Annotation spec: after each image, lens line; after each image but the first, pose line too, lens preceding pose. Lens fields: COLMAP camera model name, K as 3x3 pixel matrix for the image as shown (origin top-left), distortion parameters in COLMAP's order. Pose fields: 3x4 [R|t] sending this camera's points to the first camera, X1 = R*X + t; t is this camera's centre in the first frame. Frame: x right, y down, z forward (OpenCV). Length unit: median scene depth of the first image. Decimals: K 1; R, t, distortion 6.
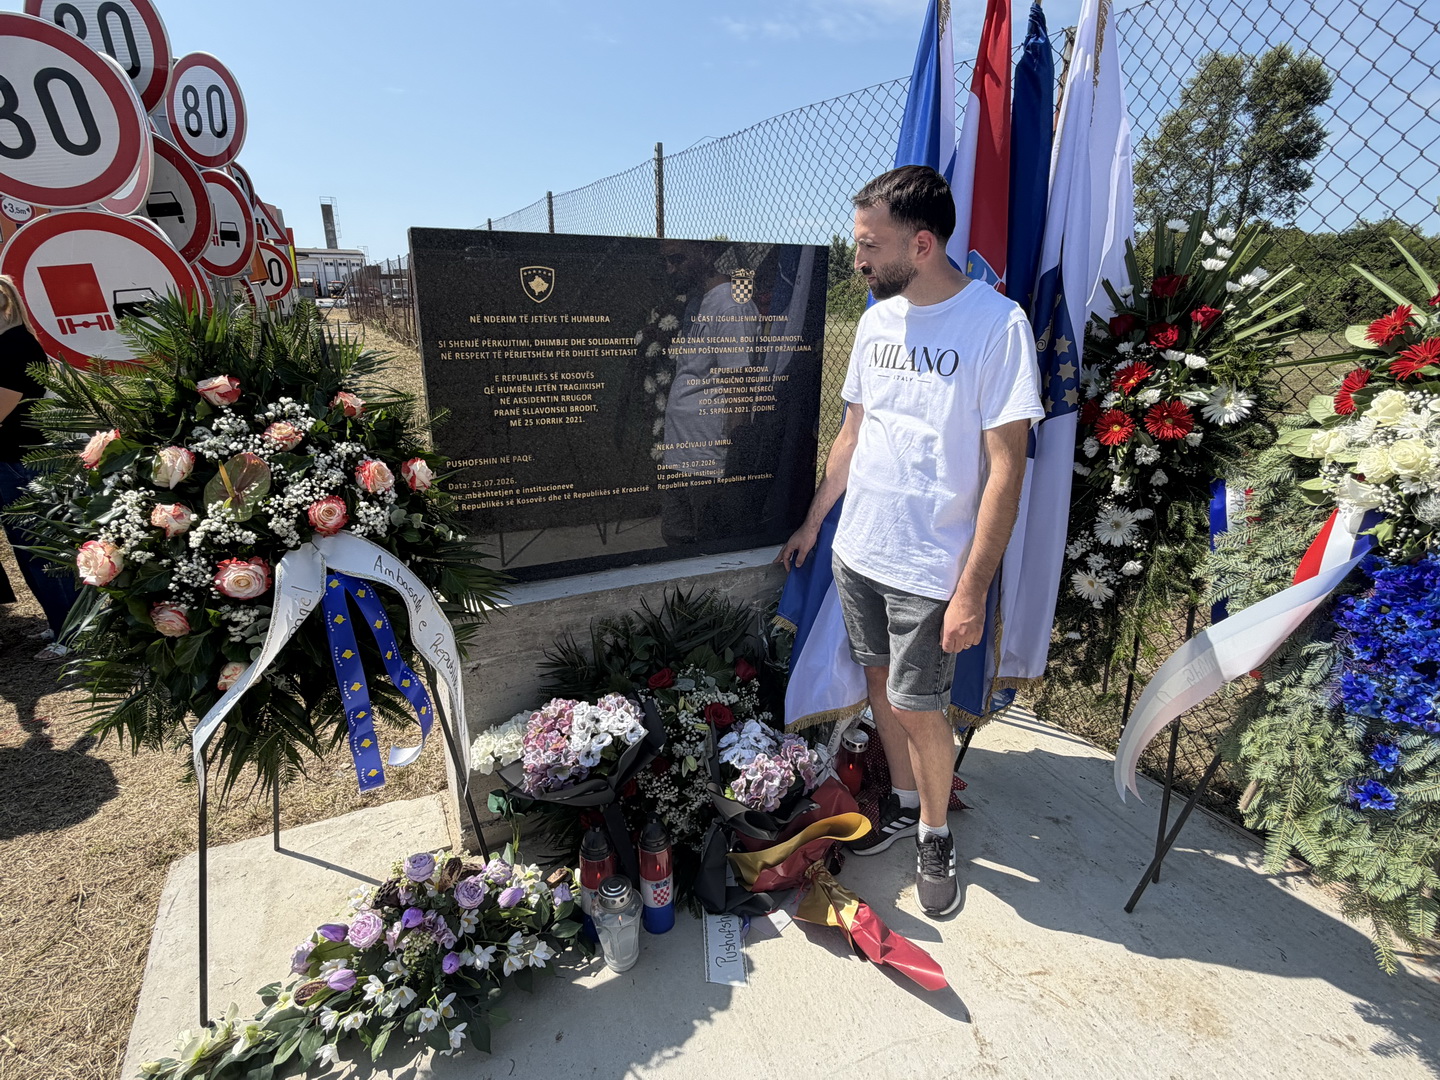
lens RADIAL K [[742.6, 0, 719.9], [0, 742.6, 529.9], [0, 0, 1]] dist [-0.000689, 0.000592]
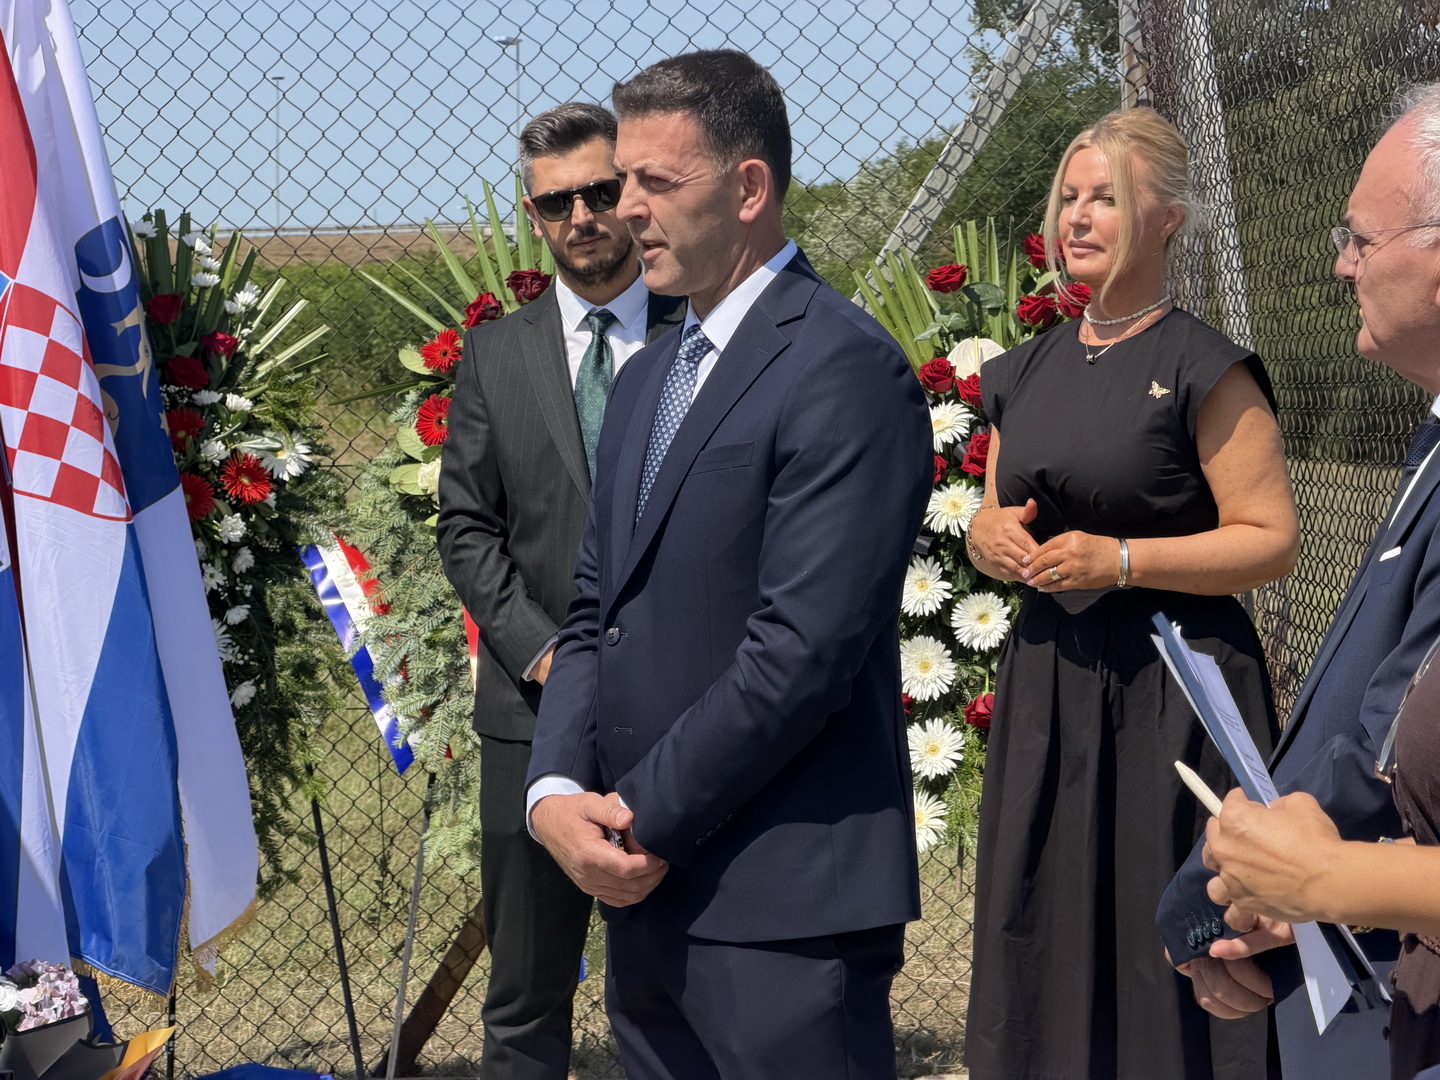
lens RADIAL K [[4246.2, 0, 719.2], [0, 4246.2, 534.9], [0, 0, 1]] dist [0.228236, 0.000000]
pose [[0.364550, -0.066760, 0.928787, -1.210876], [0.283788, 0.957943, -0.042531, 0.084385], [-0.886886, 0.279083, 0.368164, -0.371655]]
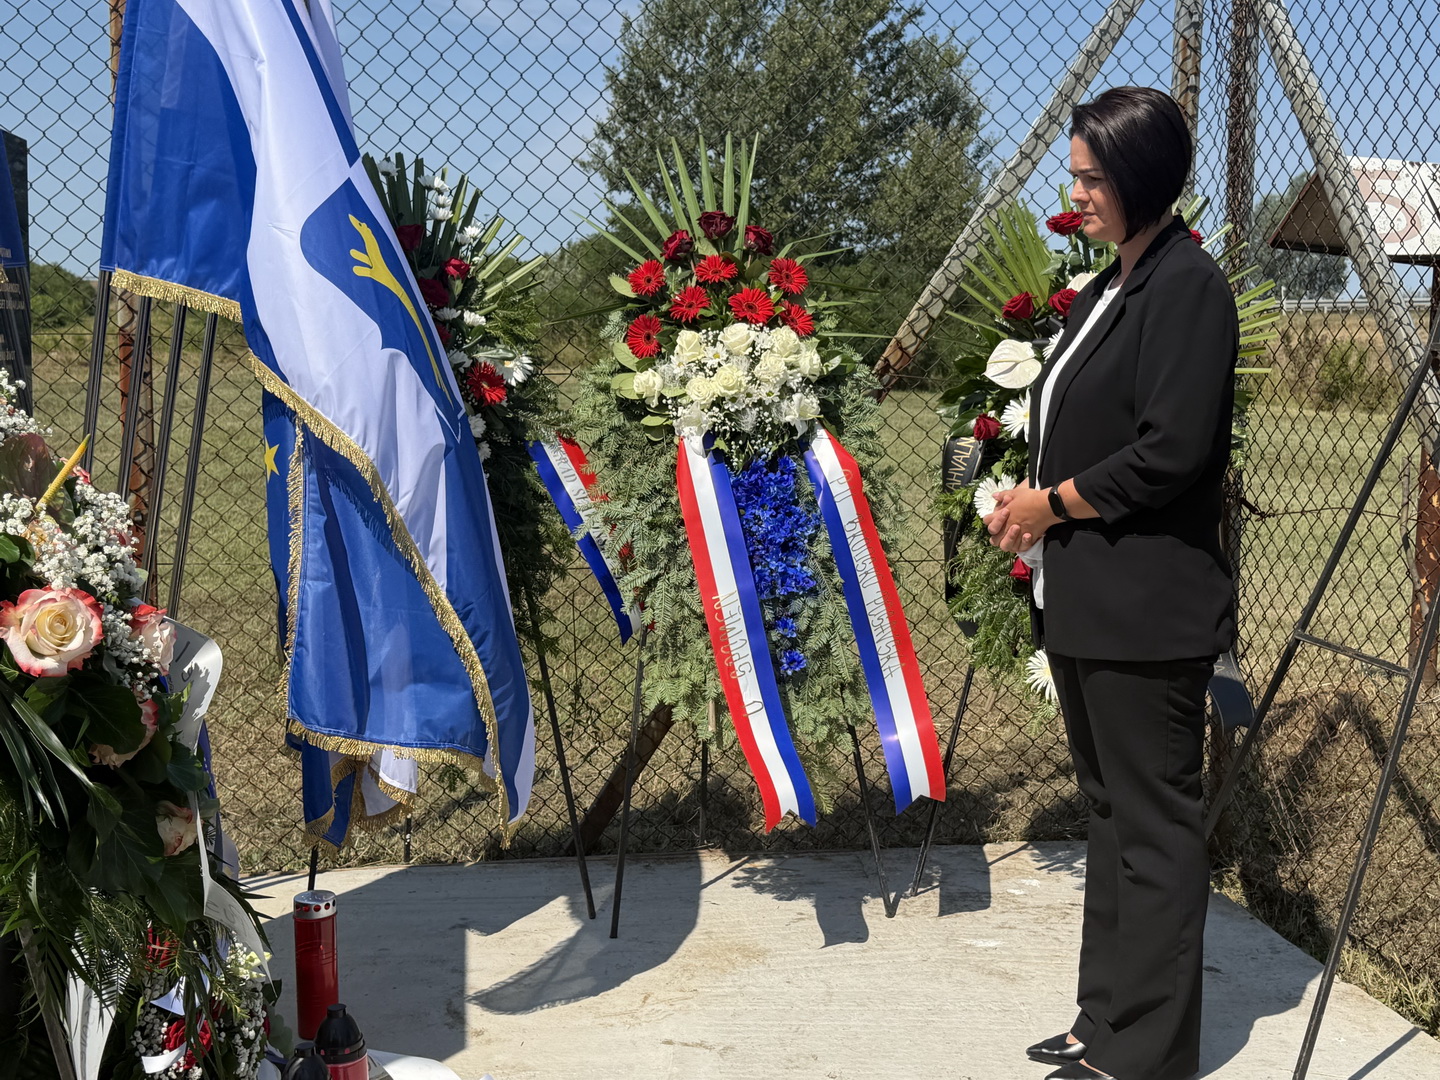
lens RADIAL K [[1697.0, 0, 726.8], [0, 1697.0, 546.2], [0, 0, 1]] dist [0.125877, 0.000000]
pose [[0.217420, -0.140503, 0.965913, -0.494654], [0.279948, 0.956987, 0.076190, -0.014228], [-0.935071, 0.253840, 0.247402, 0.106717]]
